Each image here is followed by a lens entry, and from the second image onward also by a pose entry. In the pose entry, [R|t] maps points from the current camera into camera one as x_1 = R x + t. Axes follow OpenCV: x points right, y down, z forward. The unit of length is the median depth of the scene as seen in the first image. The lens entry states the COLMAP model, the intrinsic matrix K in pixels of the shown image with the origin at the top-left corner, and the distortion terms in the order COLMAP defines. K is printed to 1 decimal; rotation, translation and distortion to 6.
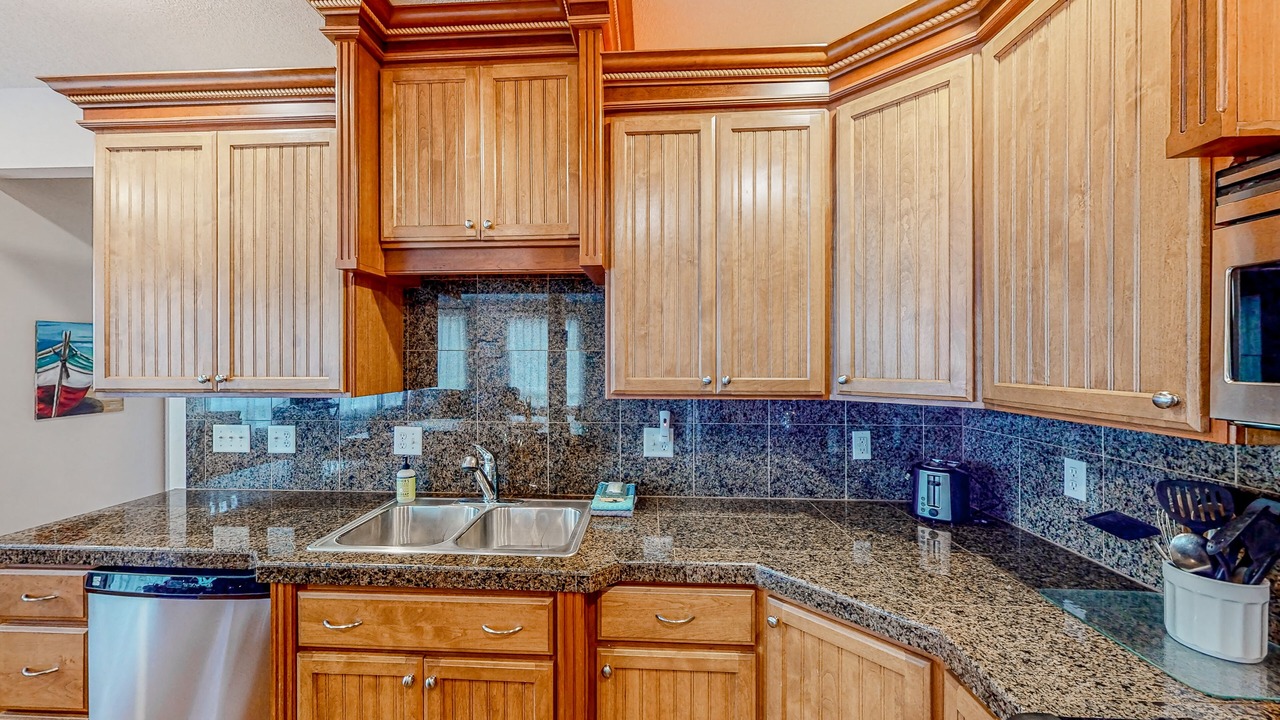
lens RADIAL K [[480.4, 0, 626.2], [0, 480.4, 360.4], [0, 0, 1]] dist [0.001377, 0.000034]
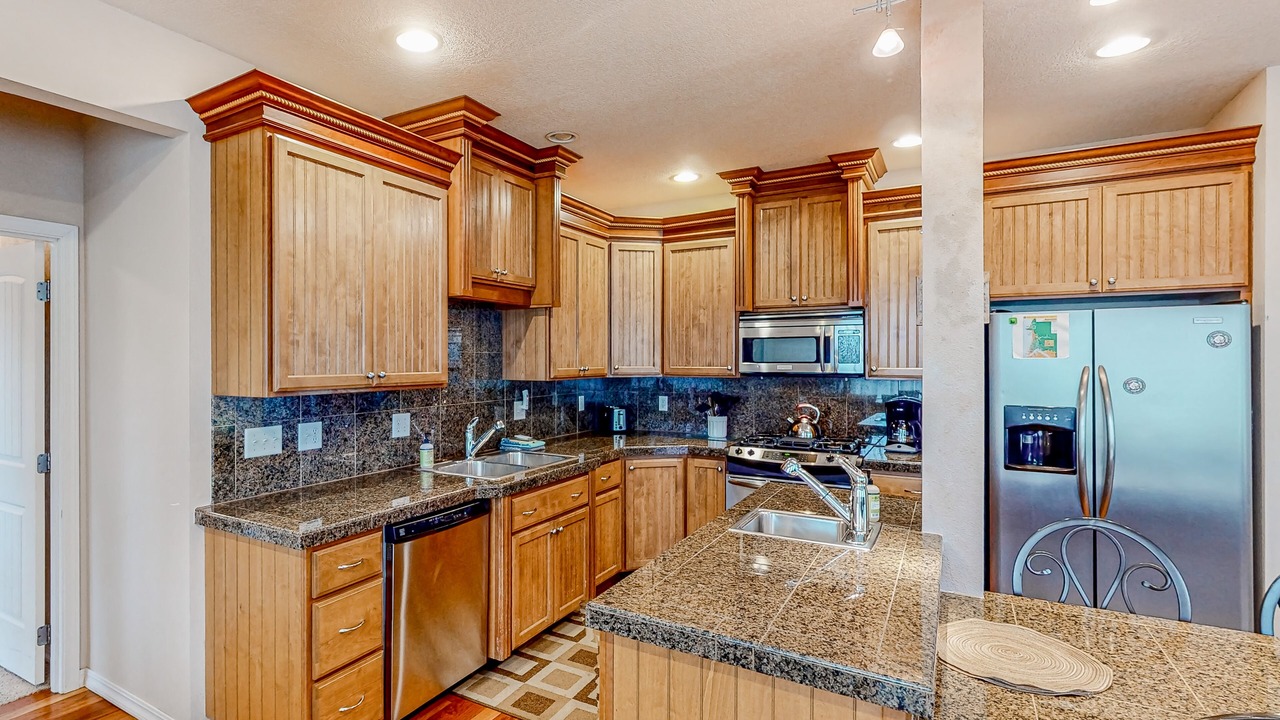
lens RADIAL K [[630.7, 0, 545.4], [0, 630.7, 358.5], [0, 0, 1]] dist [0.002632, -0.000055]
pose [[0.495609, -0.000750, 0.868545, -2.133809], [0.003459, 0.999993, -0.001110, 0.000647], [-0.868539, 0.003555, 0.495608, -0.144402]]
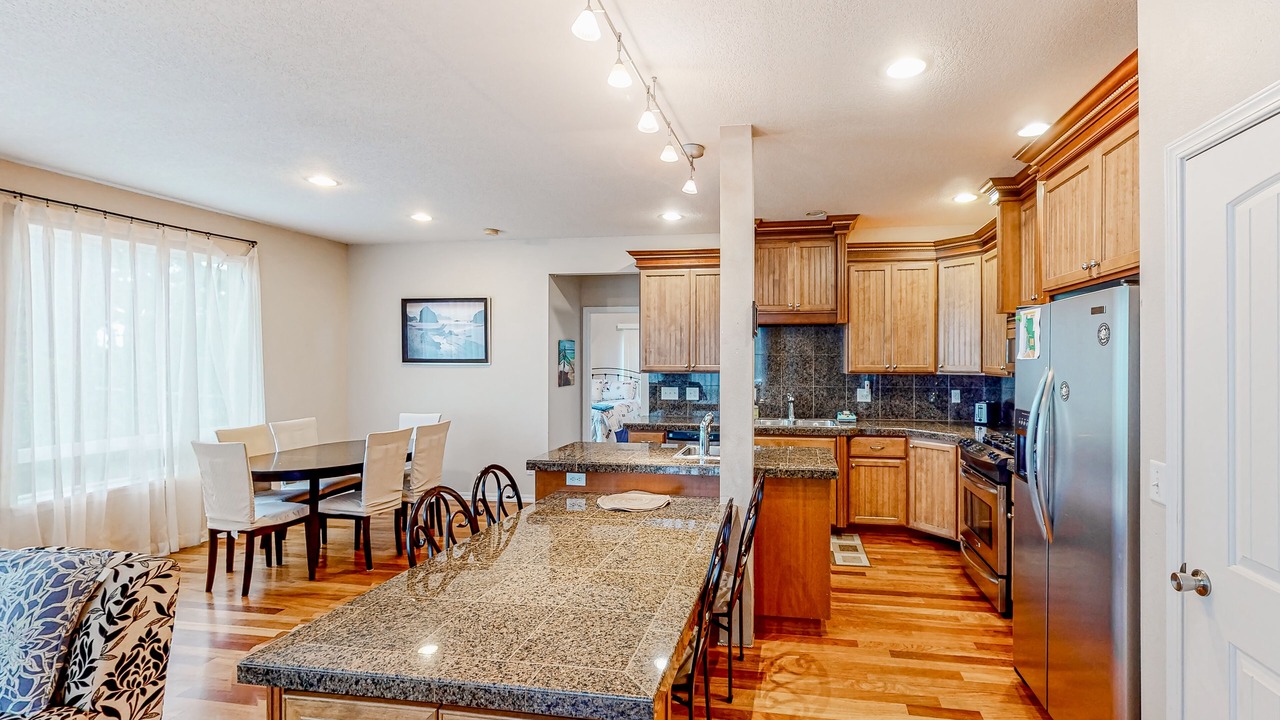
lens RADIAL K [[558.7, 0, 719.5], [0, 558.7, 358.5], [0, 0, 1]] dist [0.000591, 0.000126]
pose [[0.996061, 0.000117, -0.088672, -0.466074], [-0.000340, 0.999997, -0.002502, 0.006640], [0.088672, 0.002523, 0.996058, -2.077874]]
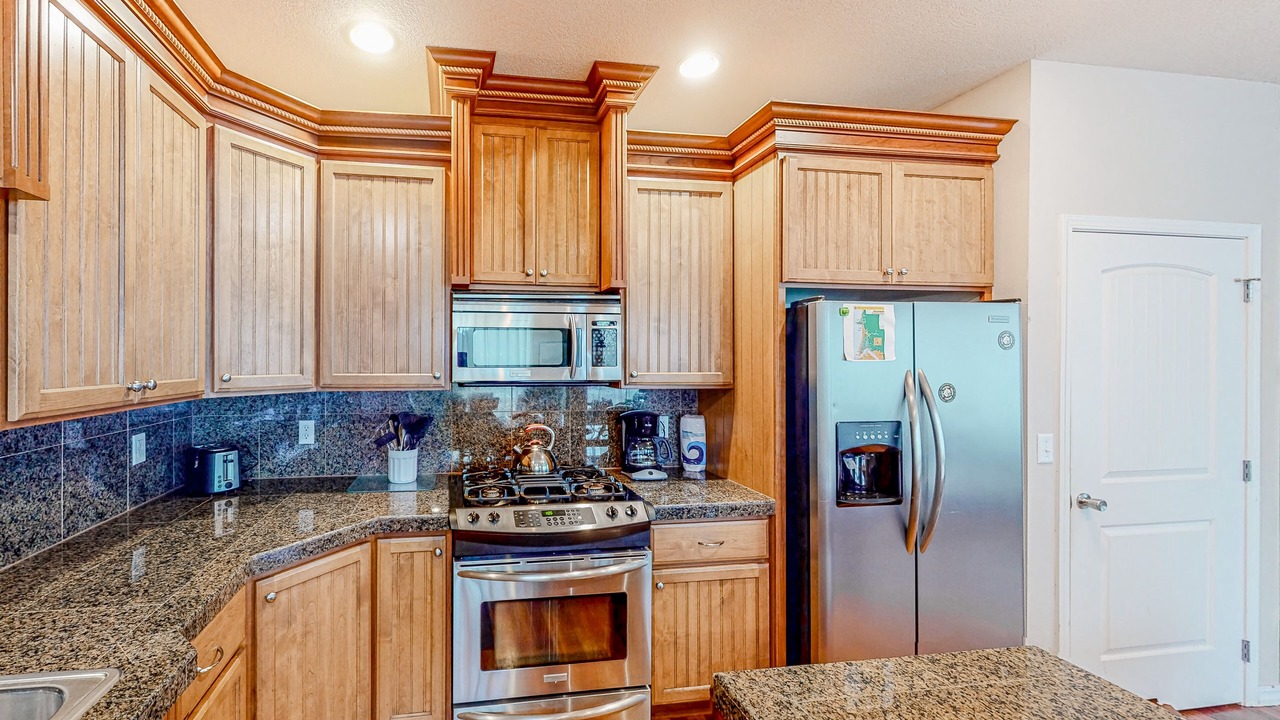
lens RADIAL K [[487.5, 0, 516.6], [0, 487.5, 357.4], [0, 0, 1]] dist [-0.000250, 0.000008]
pose [[-0.184970, 0.001756, 0.982743, -0.734197], [0.001539, 0.999998, -0.001497, -0.003666], [-0.982743, 0.001235, -0.184972, 0.531802]]
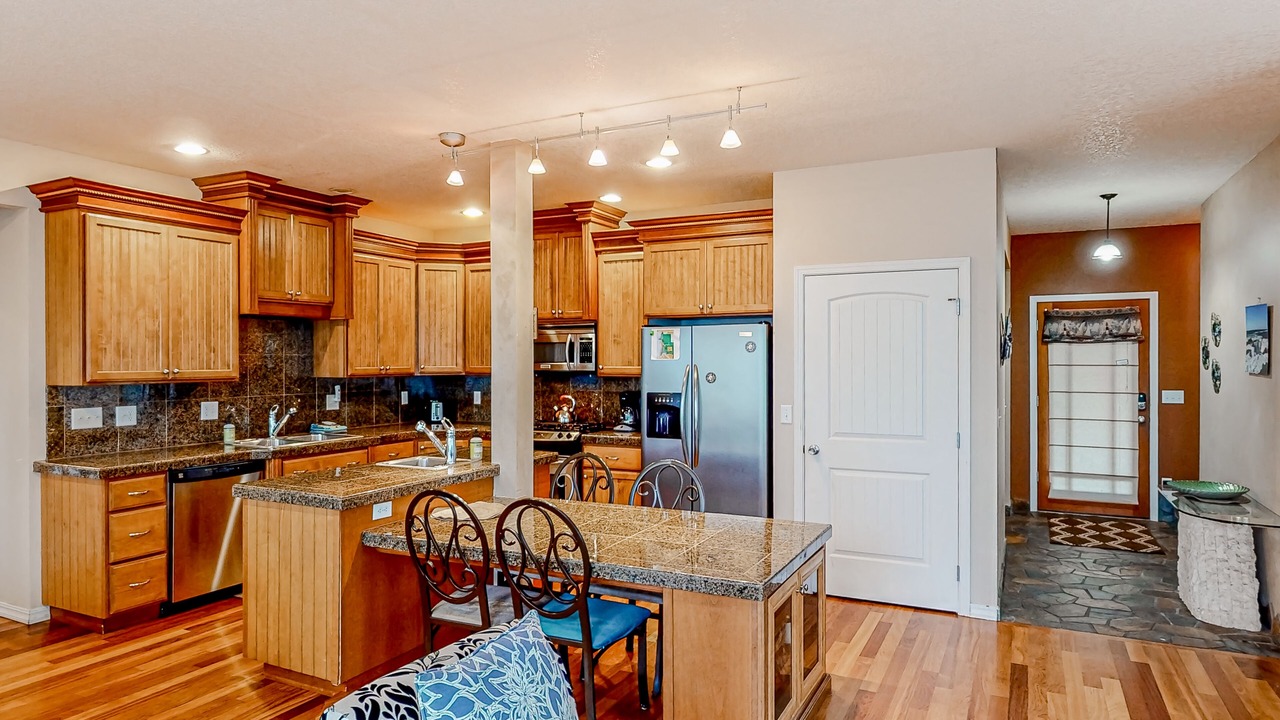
lens RADIAL K [[769.0, 0, 616.5], [0, 769.0, 359.7], [0, 0, 1]] dist [0.003341, 0.000511]
pose [[0.411773, -0.001977, 0.911284, -2.868513], [0.004314, 0.999991, 0.000221, 0.003005], [-0.911276, 0.003840, 0.411777, -1.664414]]
